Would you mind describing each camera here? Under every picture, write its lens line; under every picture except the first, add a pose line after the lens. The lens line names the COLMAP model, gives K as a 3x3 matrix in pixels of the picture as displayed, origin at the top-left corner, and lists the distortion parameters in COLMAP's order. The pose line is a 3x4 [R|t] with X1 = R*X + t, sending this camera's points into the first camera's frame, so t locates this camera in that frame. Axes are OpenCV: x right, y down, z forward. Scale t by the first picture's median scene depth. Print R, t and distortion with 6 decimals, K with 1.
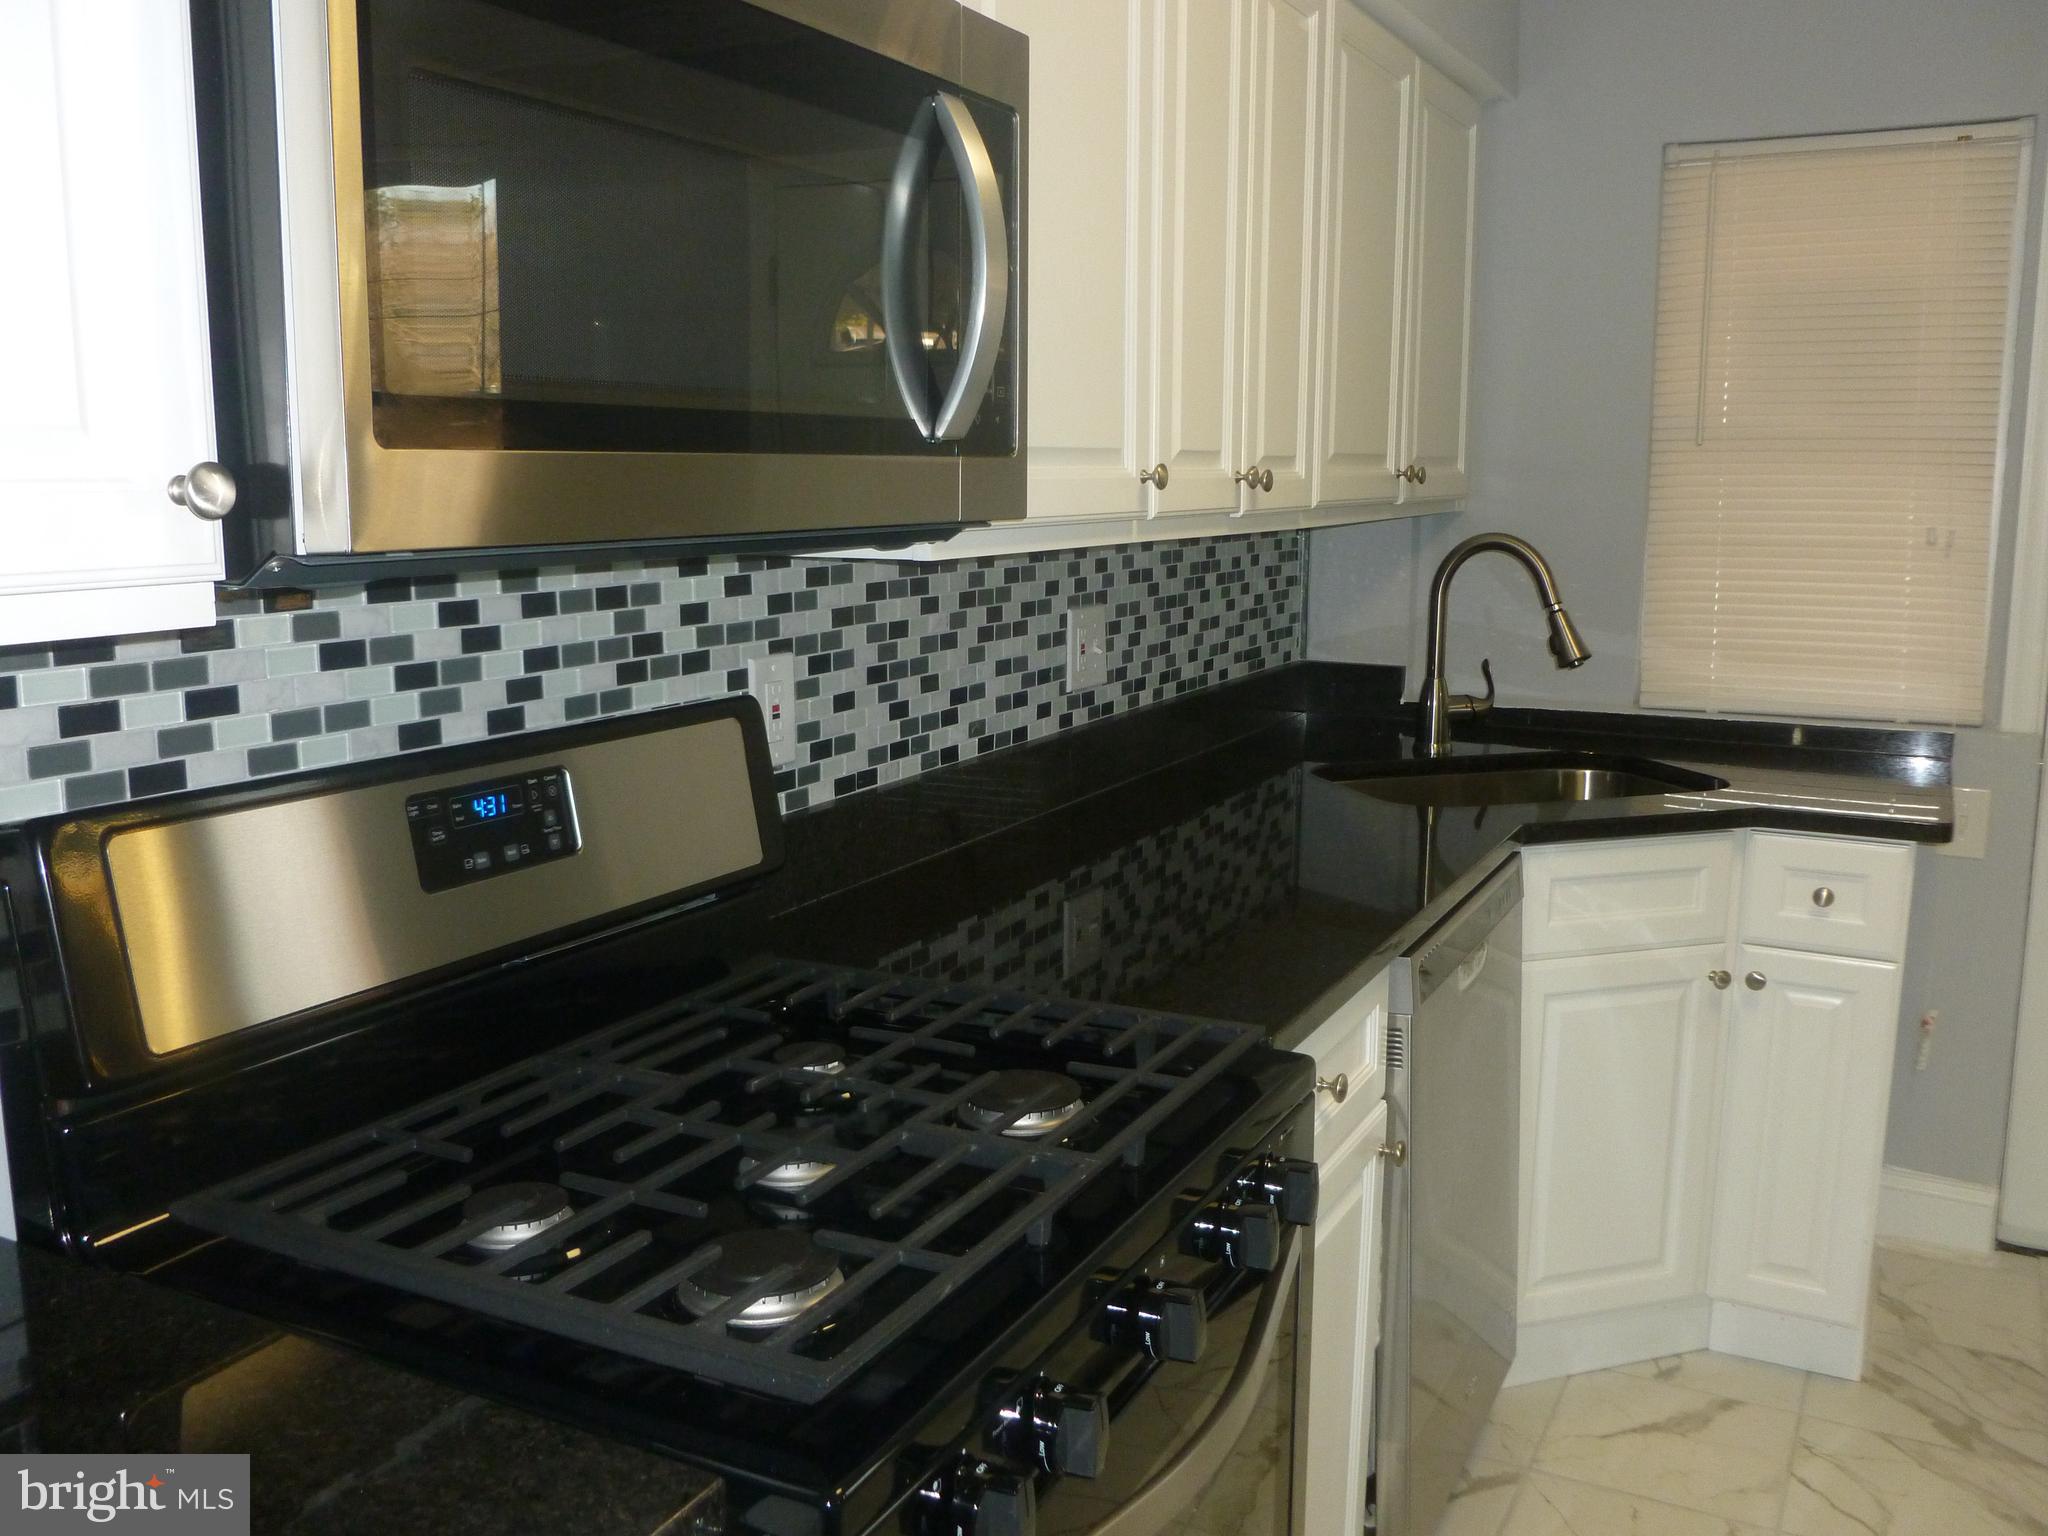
lens RADIAL K [[1743.0, 0, 1017.2], [0, 1743.0, 780.6], [0, 0, 1]] dist [-0.045417, 0.023020]
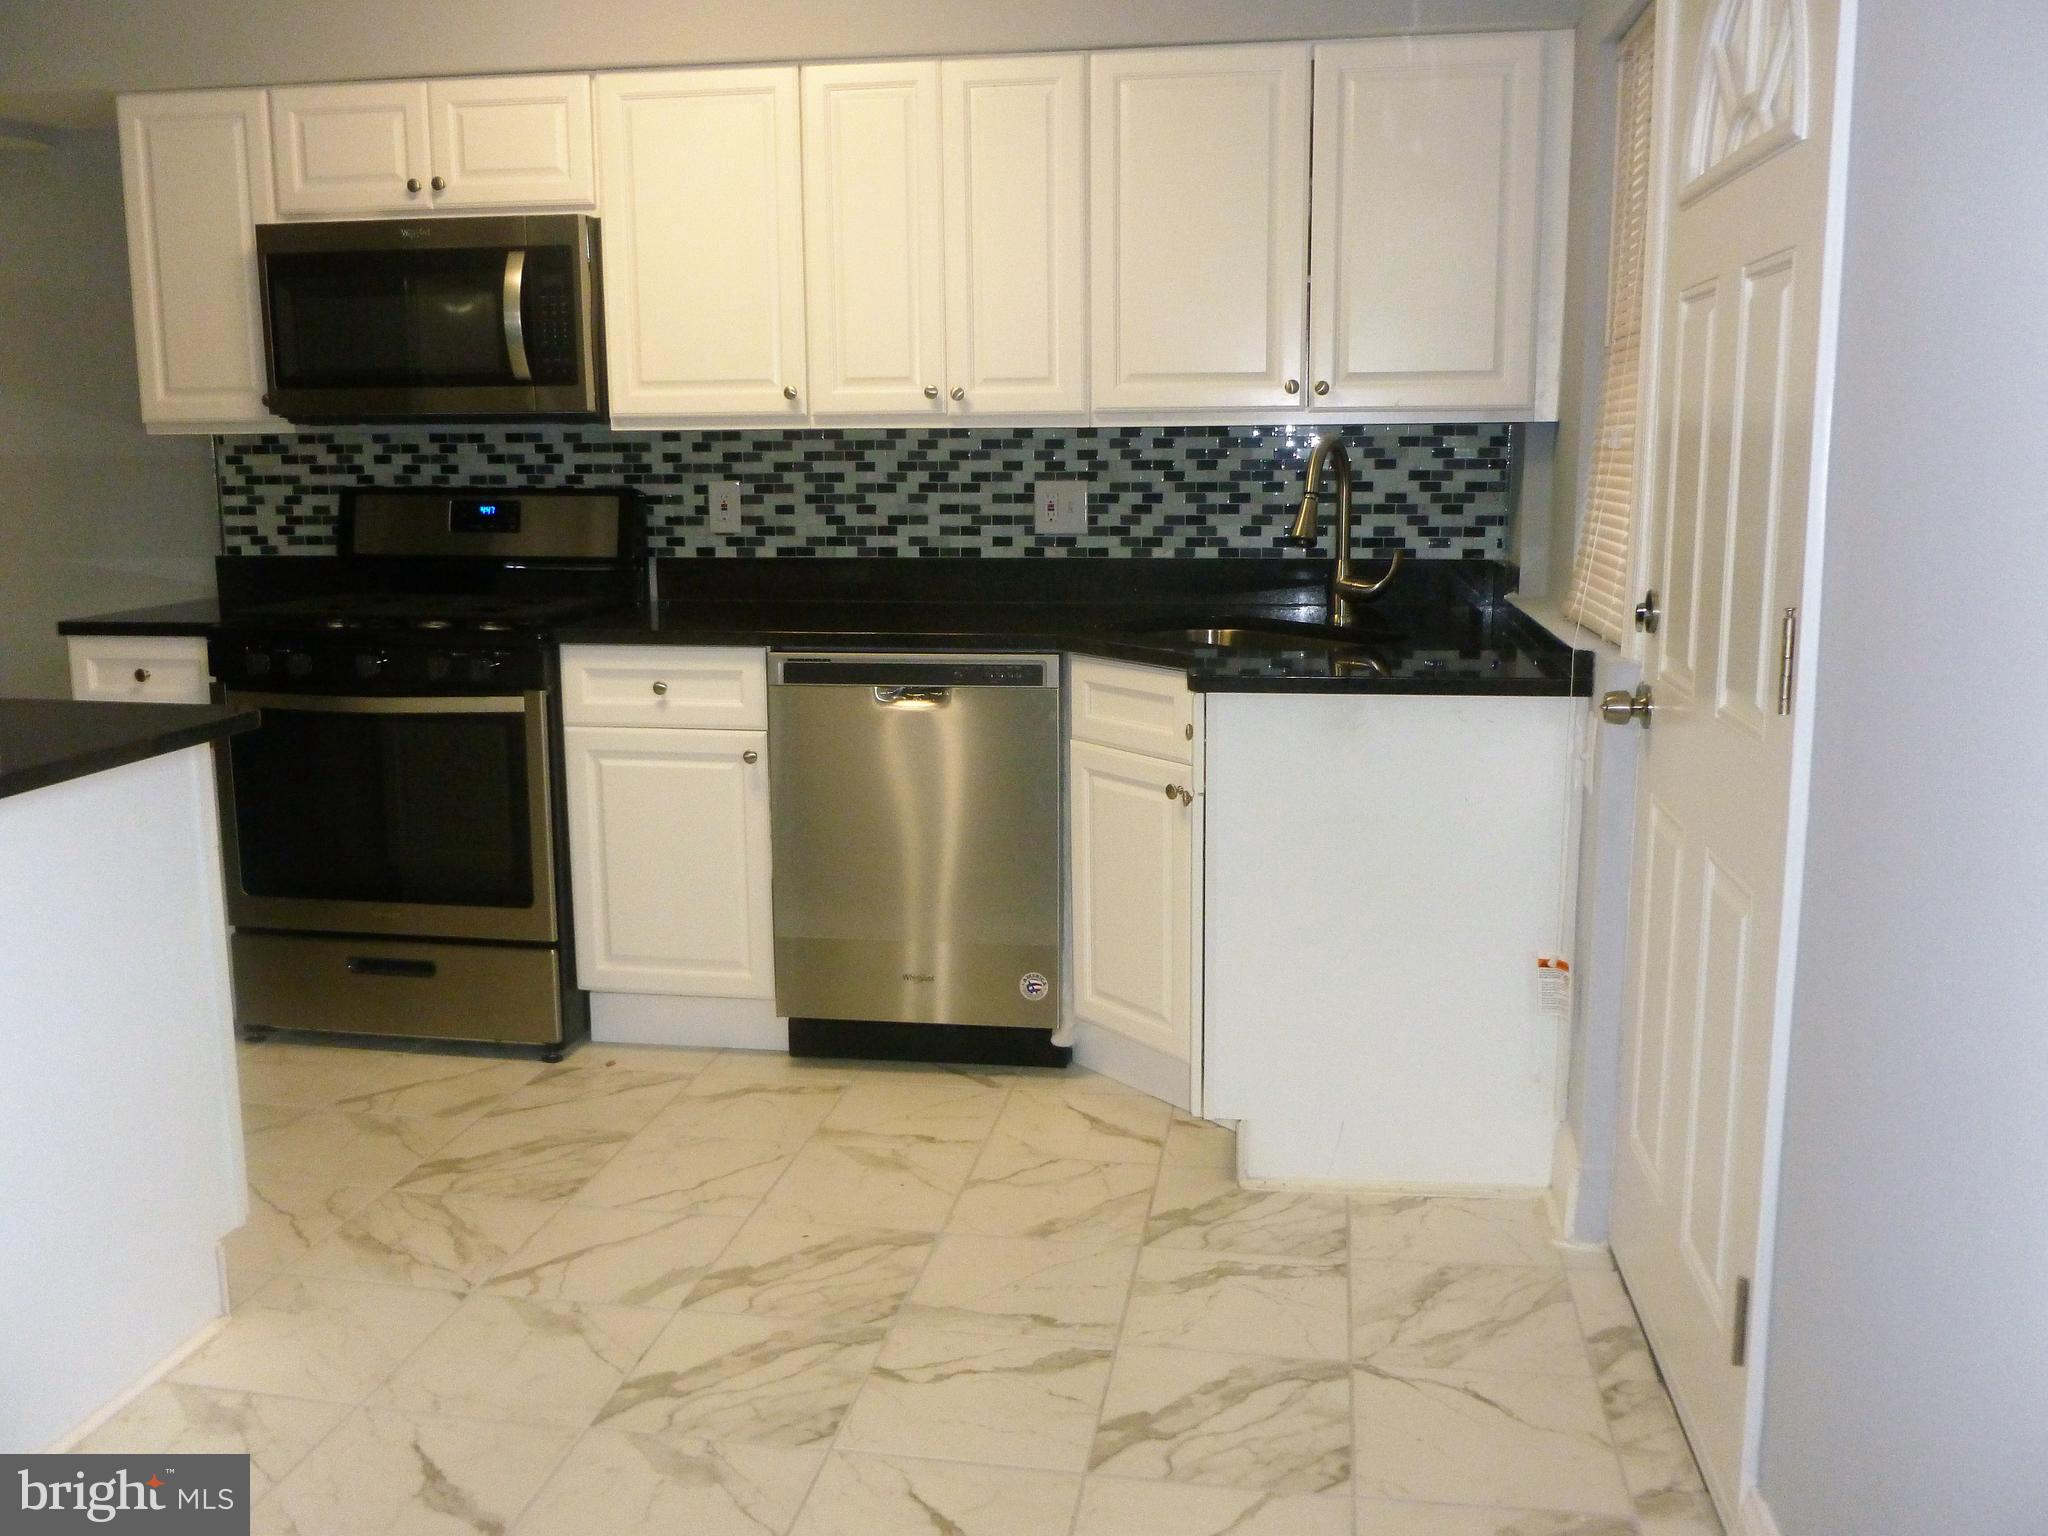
lens RADIAL K [[1743.0, 0, 1025.4], [0, 1743.0, 770.6], [0, 0, 1]] dist [-0.045417, 0.023020]
pose [[0.327967, 0.175330, -0.928276, 1.748072], [-0.161165, 0.978605, 0.127895, -0.047330], [0.930840, 0.107661, 0.349208, 0.535472]]
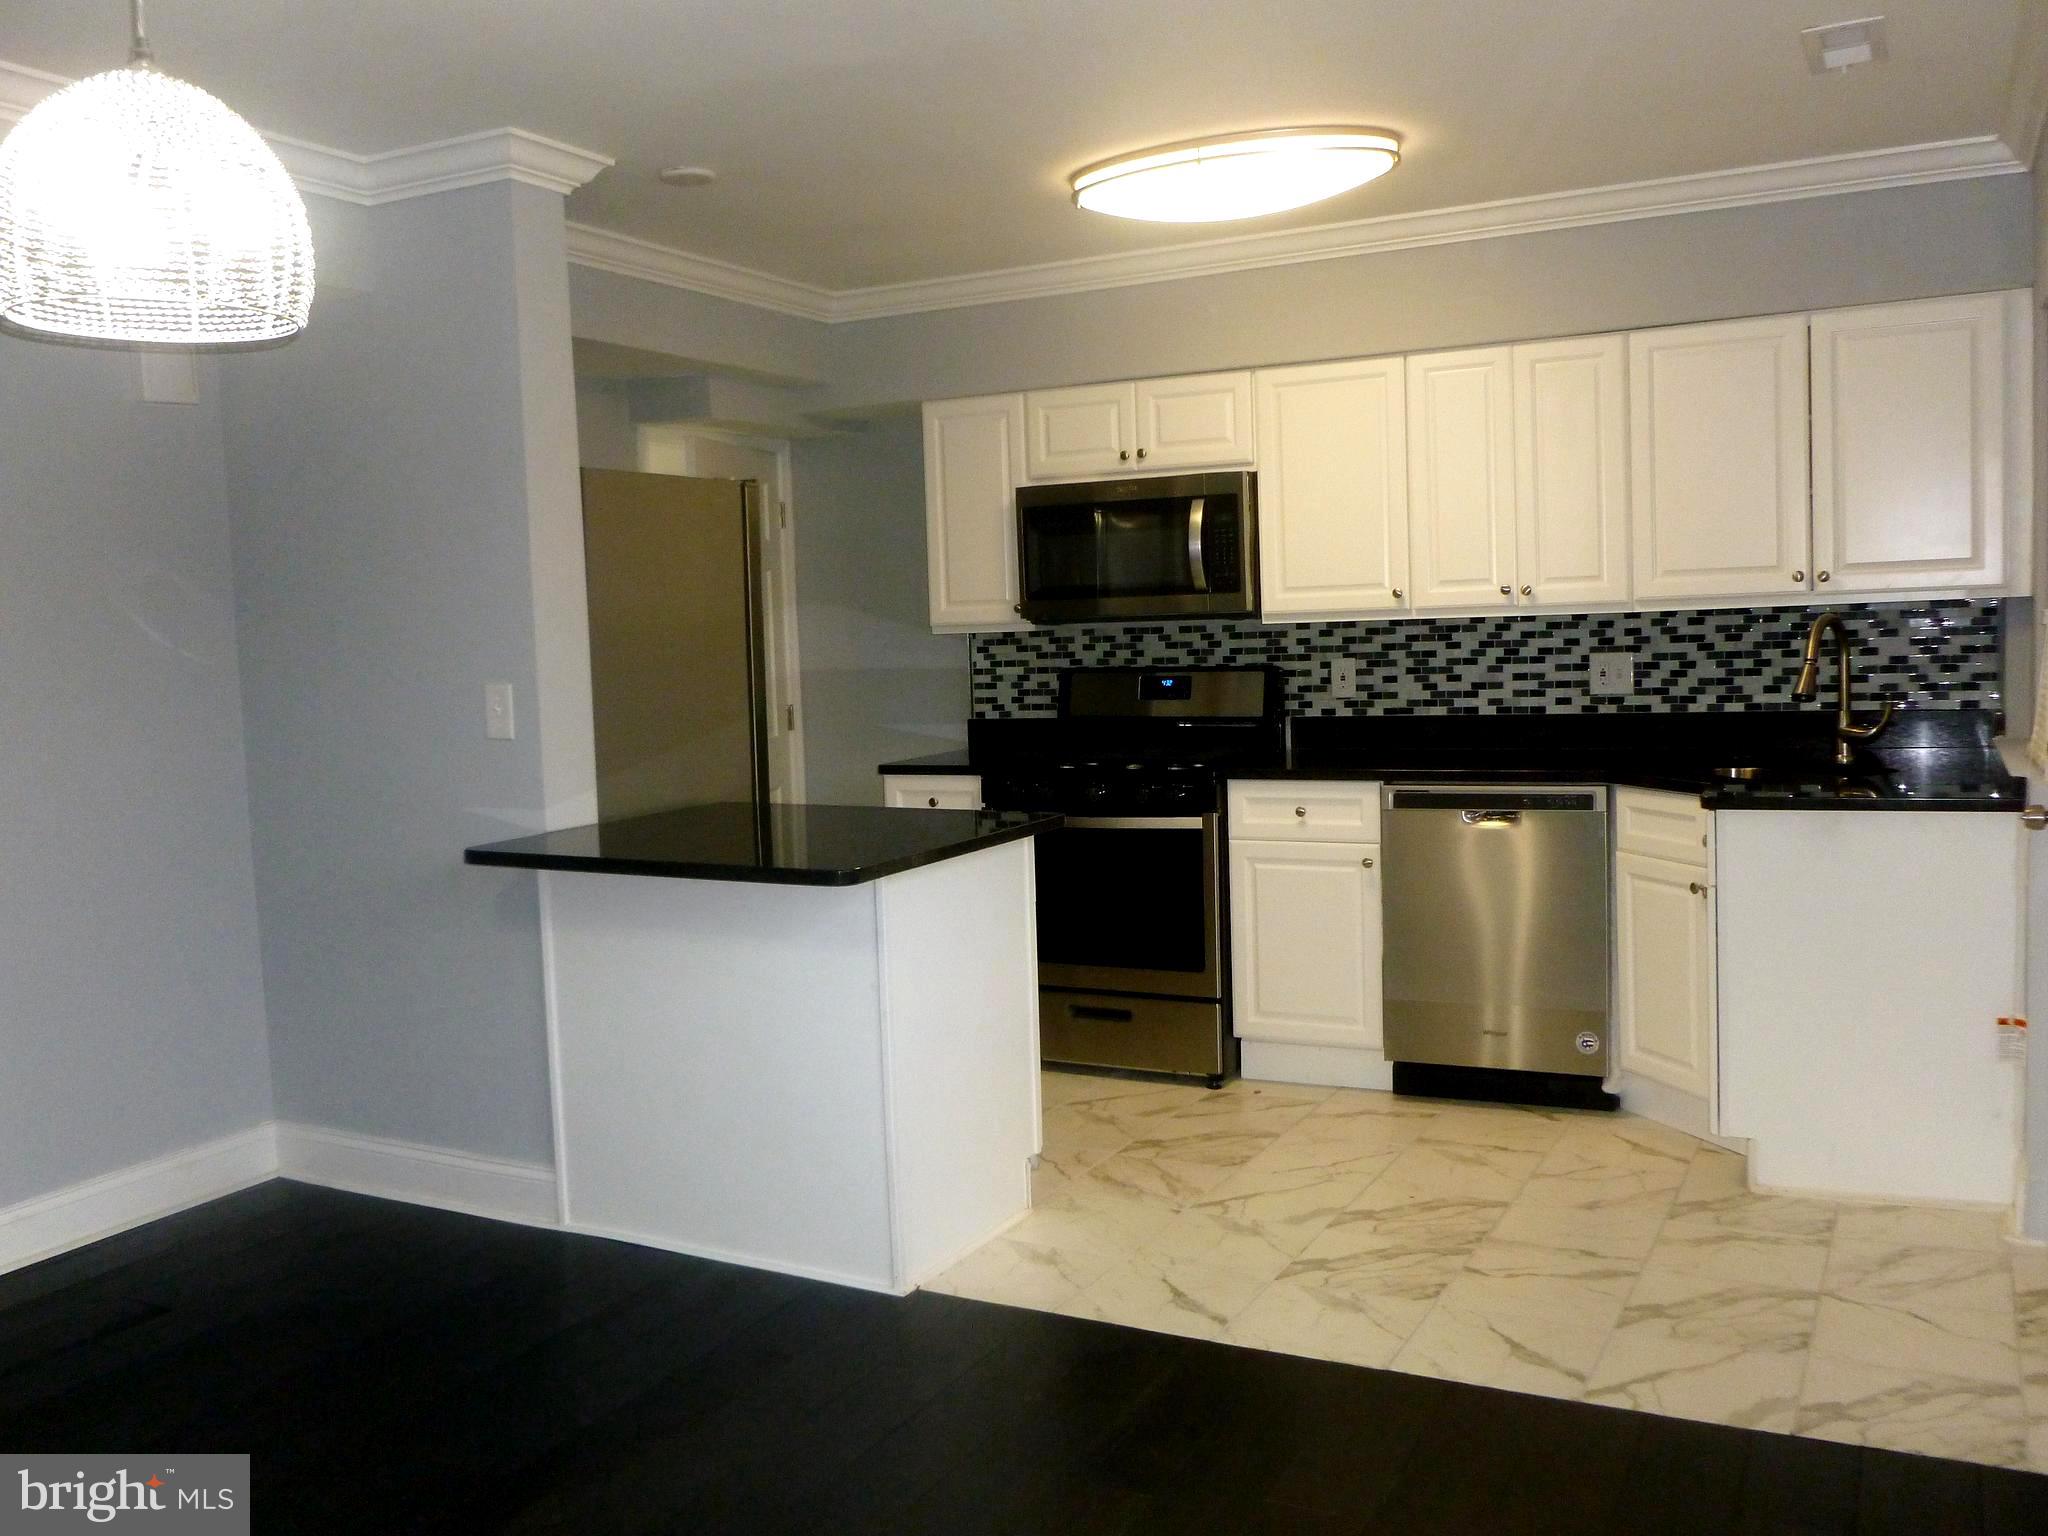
lens RADIAL K [[1743.0, 0, 1016.2], [0, 1743.0, 771.2], [0, 0, 1]] dist [-0.045417, 0.023020]
pose [[0.009488, 0.088425, -0.996038, 2.303388], [-0.137299, 0.986764, 0.086294, -0.052054], [0.990484, 0.135937, 0.021503, 0.366596]]
